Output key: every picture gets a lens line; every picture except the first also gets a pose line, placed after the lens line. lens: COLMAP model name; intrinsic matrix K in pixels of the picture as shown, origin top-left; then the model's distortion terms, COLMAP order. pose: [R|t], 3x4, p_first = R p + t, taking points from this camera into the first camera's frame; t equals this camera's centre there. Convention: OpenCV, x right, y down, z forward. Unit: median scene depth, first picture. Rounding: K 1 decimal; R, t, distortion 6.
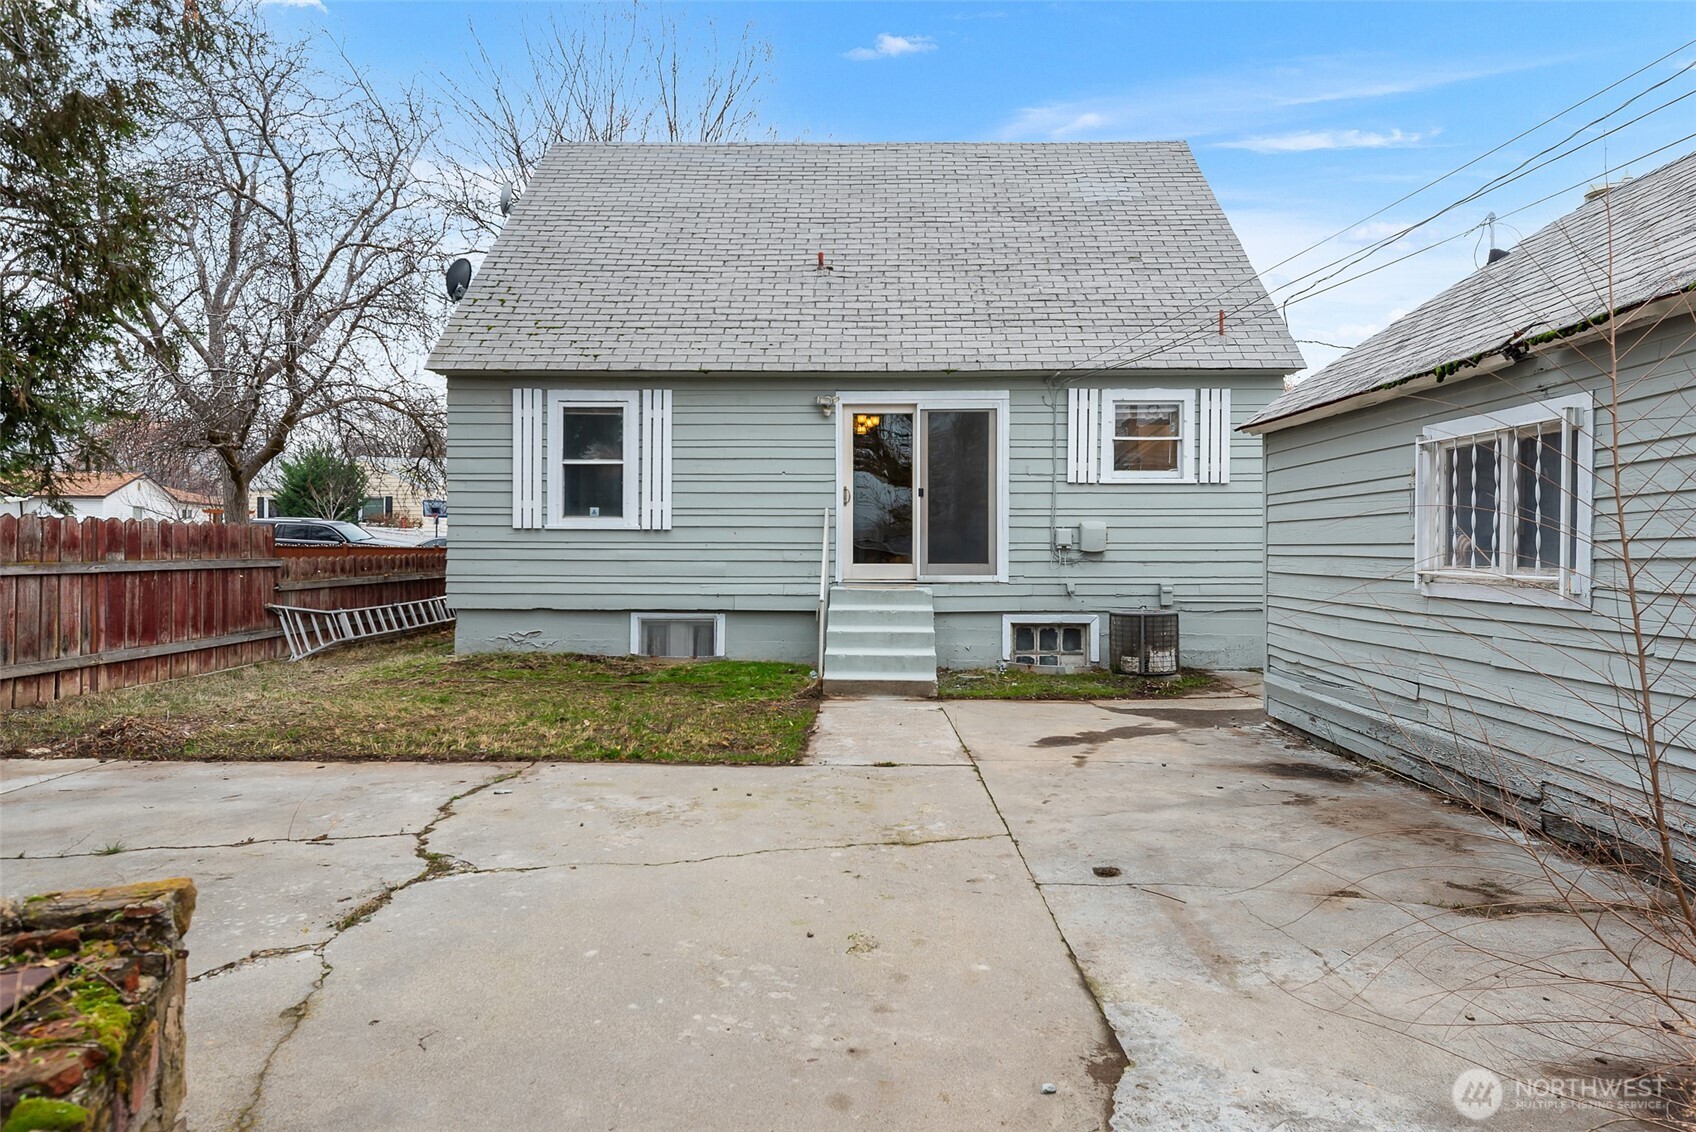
lens RADIAL K [[979.9, 0, 858.7], [0, 979.9, 563.8], [0, 0, 1]] dist [0.008423, -0.000499]
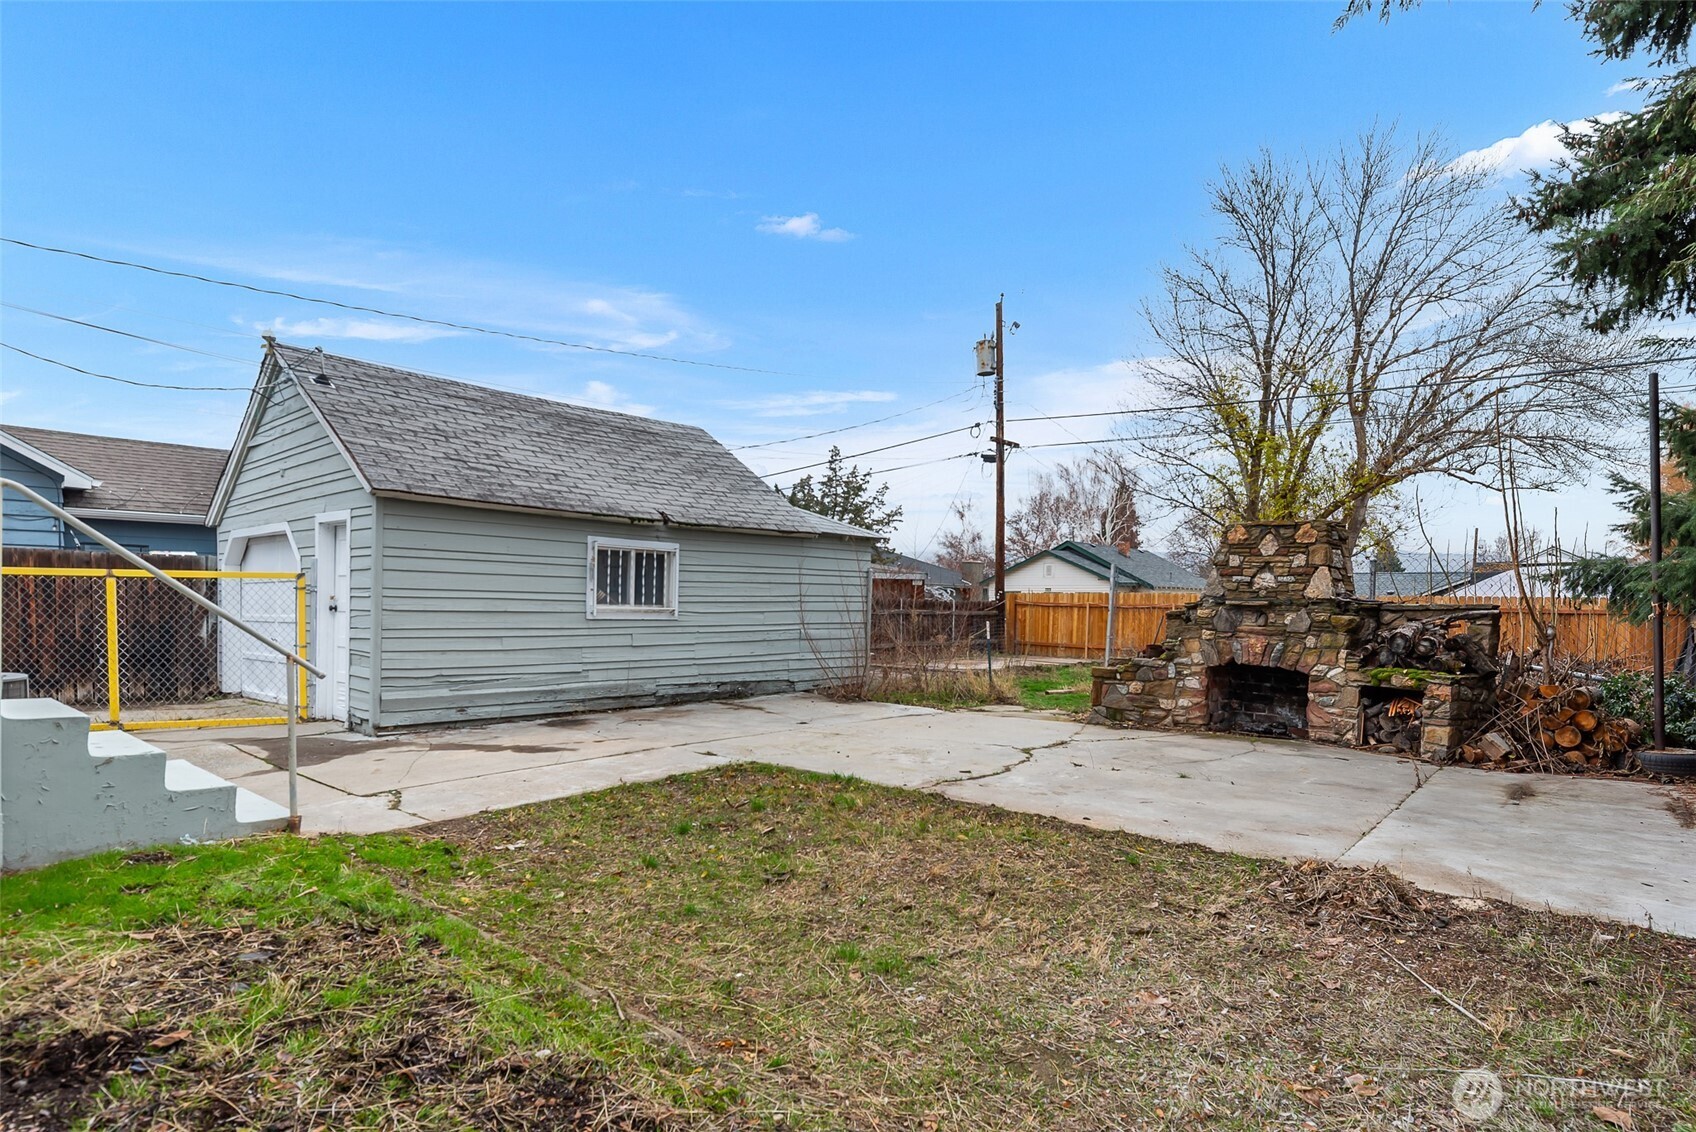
lens RADIAL K [[906.3, 0, 870.4], [0, 906.3, 606.7], [0, 0, 1]] dist [-0.005647, 0.000479]
pose [[-0.767866, -0.016030, 0.640410, -0.526870], [-0.009994, 0.999865, 0.013044, -0.011578], [-0.640533, 0.003616, -0.767923, 1.008429]]
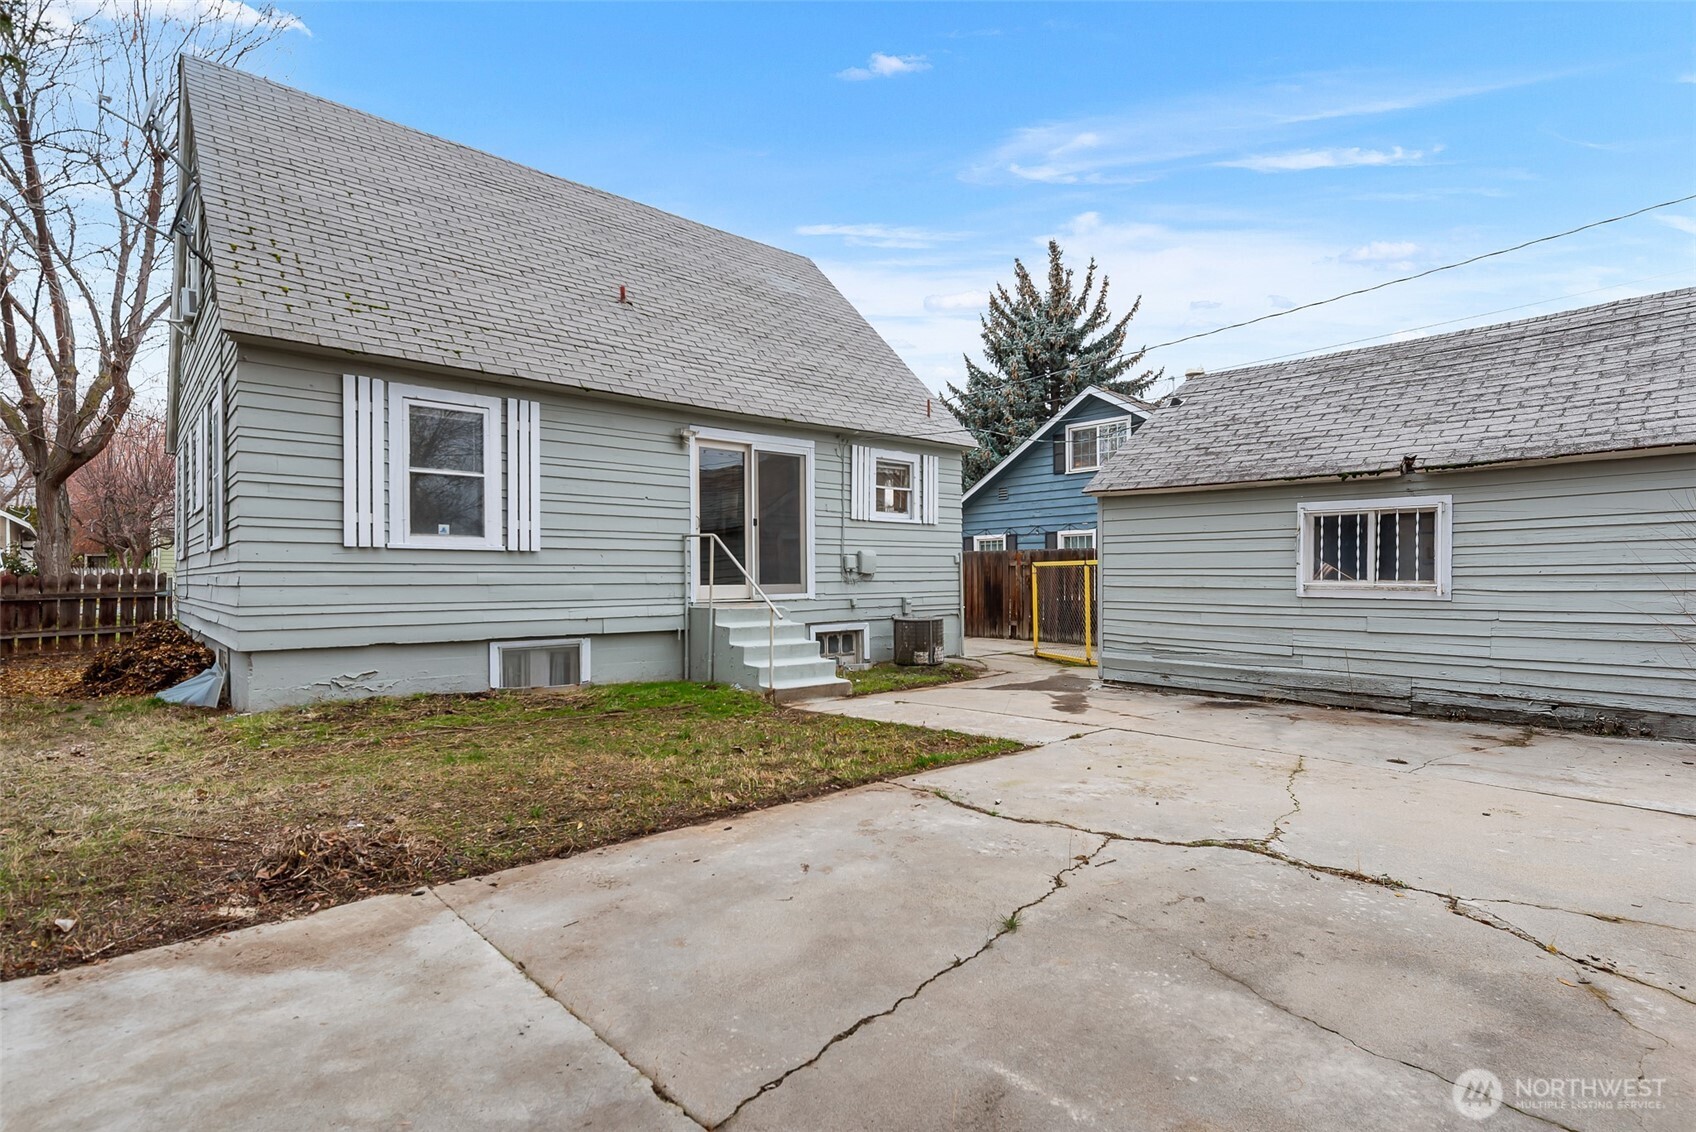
lens RADIAL K [[833.6, 0, 846.8], [0, 833.6, 576.3], [0, 0, 1]] dist [0.002313, 0.001208]
pose [[0.733584, -0.005173, 0.679580, -0.522033], [0.011669, 0.999919, -0.004986, -0.003567], [-0.679499, 0.011588, 0.733585, 0.215428]]
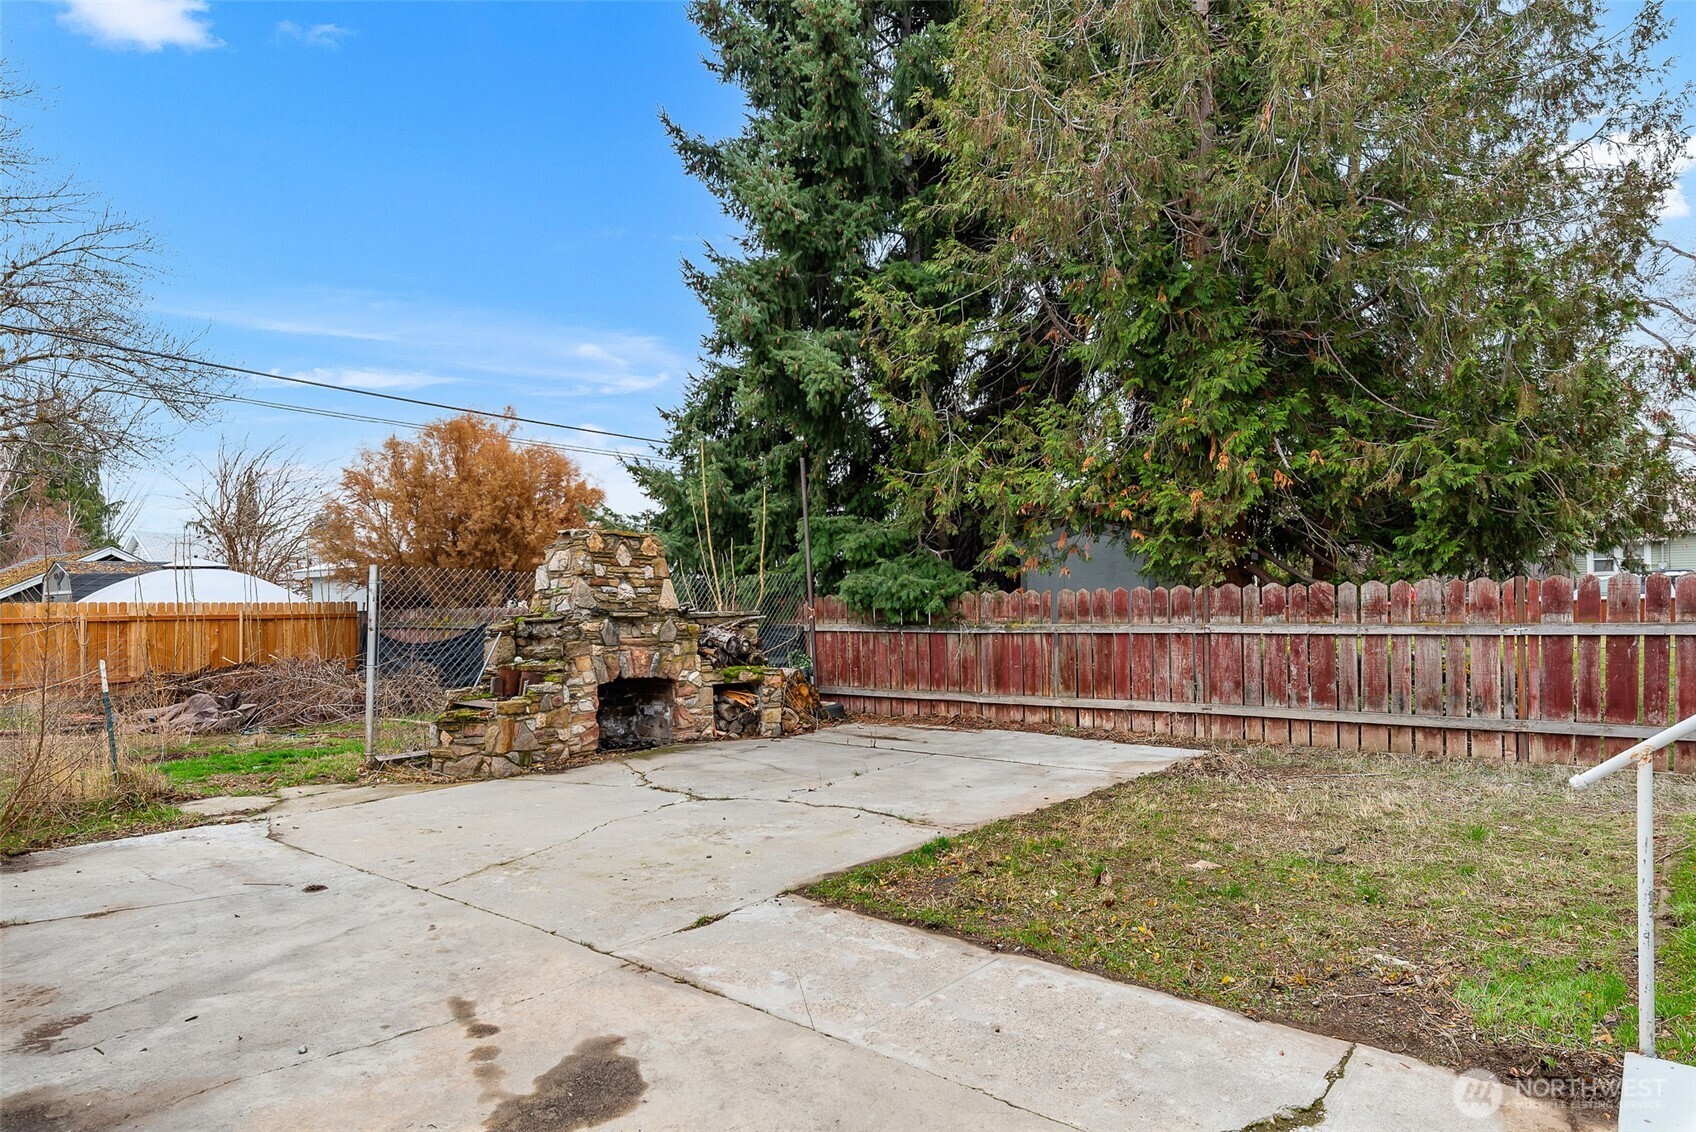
lens RADIAL K [[979.9, 0, 849.4], [0, 979.9, 570.2], [0, 0, 1]] dist [0.008423, -0.000499]
pose [[-0.628249, -0.025171, -0.777605, 0.296967], [0.000772, 0.999456, -0.032977, -0.018084], [0.778012, -0.021318, -0.627887, 0.853303]]
